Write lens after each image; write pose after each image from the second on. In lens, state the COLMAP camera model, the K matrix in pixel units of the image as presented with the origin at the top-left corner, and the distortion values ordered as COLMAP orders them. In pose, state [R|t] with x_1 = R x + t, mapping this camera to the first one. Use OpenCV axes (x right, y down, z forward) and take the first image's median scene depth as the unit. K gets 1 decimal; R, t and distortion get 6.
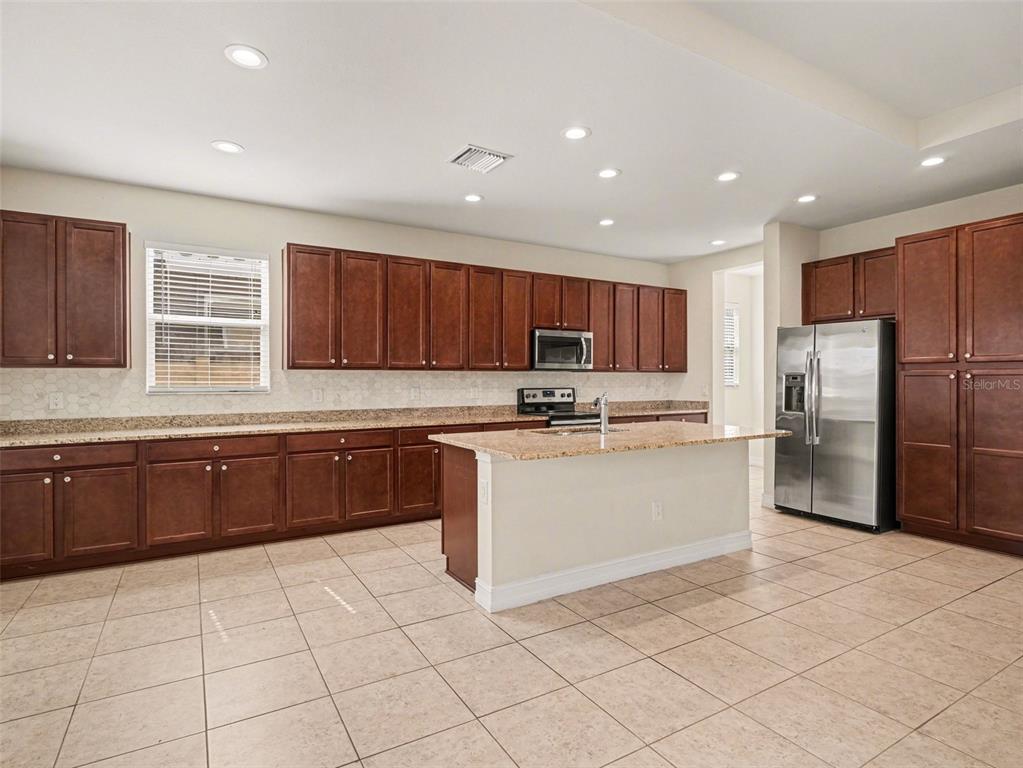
lens RADIAL K [[543.3, 0, 507.2], [0, 543.3, 380.7], [0, 0, 1]] dist [0.000824, -0.001454]
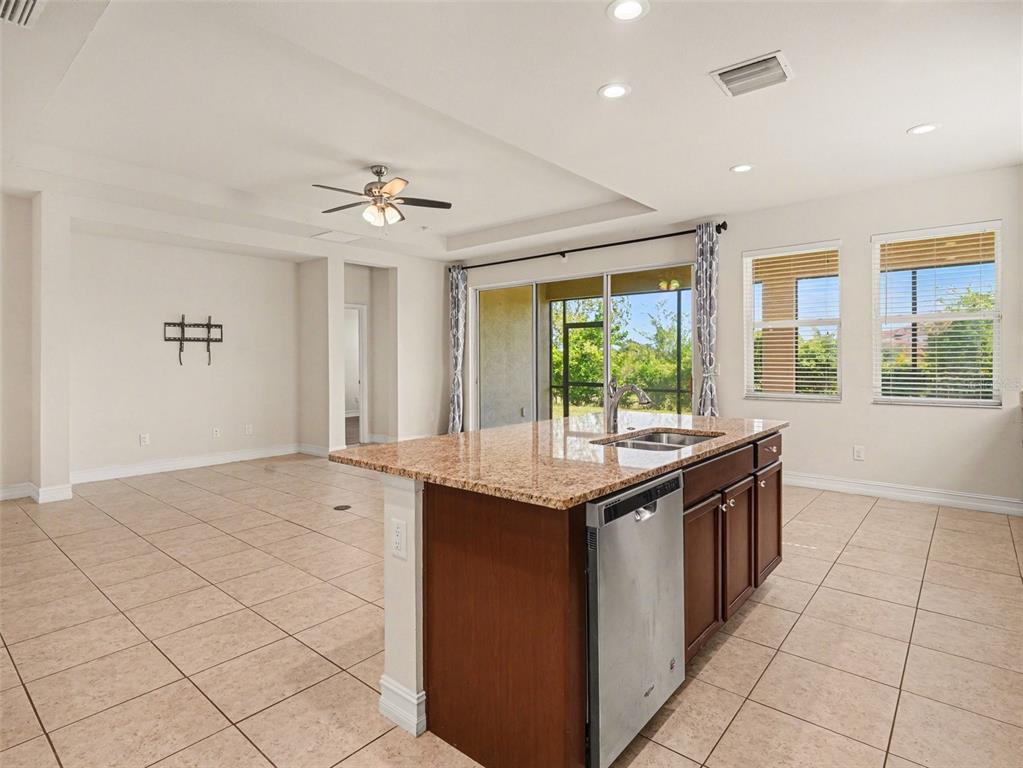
lens RADIAL K [[539.7, 0, 492.9], [0, 539.7, 368.1], [0, 0, 1]] dist [0.000671, -0.010620]
pose [[-0.951677, 0.006992, -0.307021, 0.388714], [0.002209, 0.999871, 0.015926, 0.003611], [0.307093, 0.014478, -0.951569, 1.131361]]
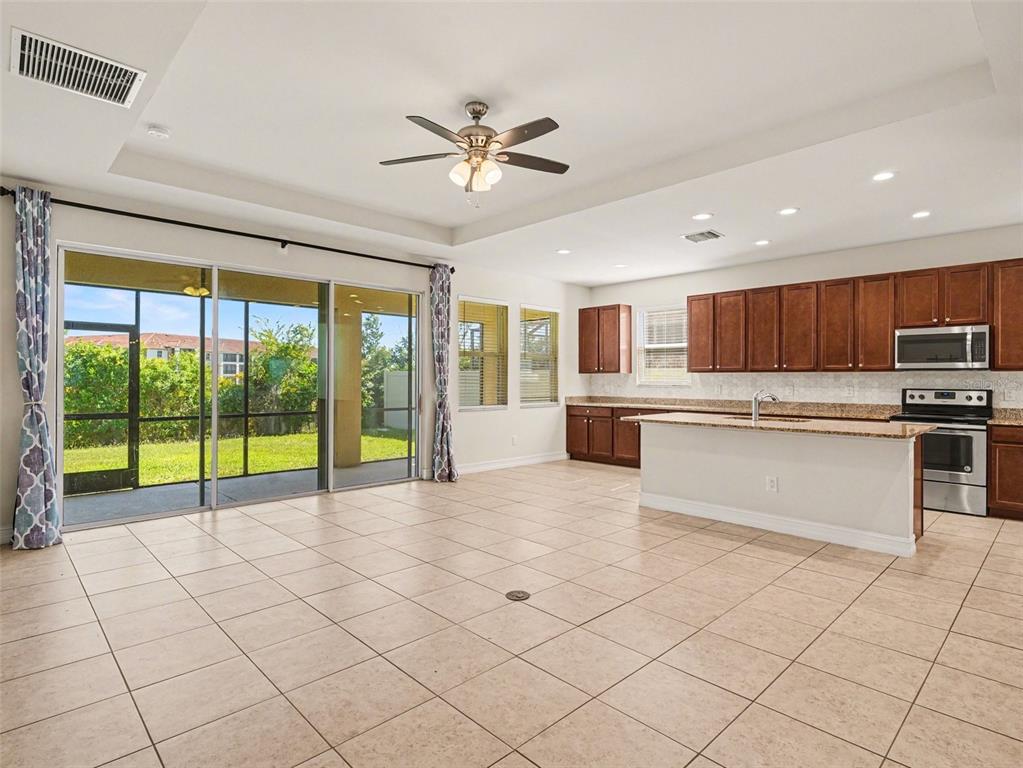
lens RADIAL K [[543.3, 0, 507.2], [0, 543.3, 380.7], [0, 0, 1]] dist [0.000824, -0.001454]
pose [[0.221070, 0.004773, -0.975246, 0.938074], [-0.006325, 0.999974, 0.003460, 0.000897], [0.975237, 0.005403, 0.221095, 0.087180]]
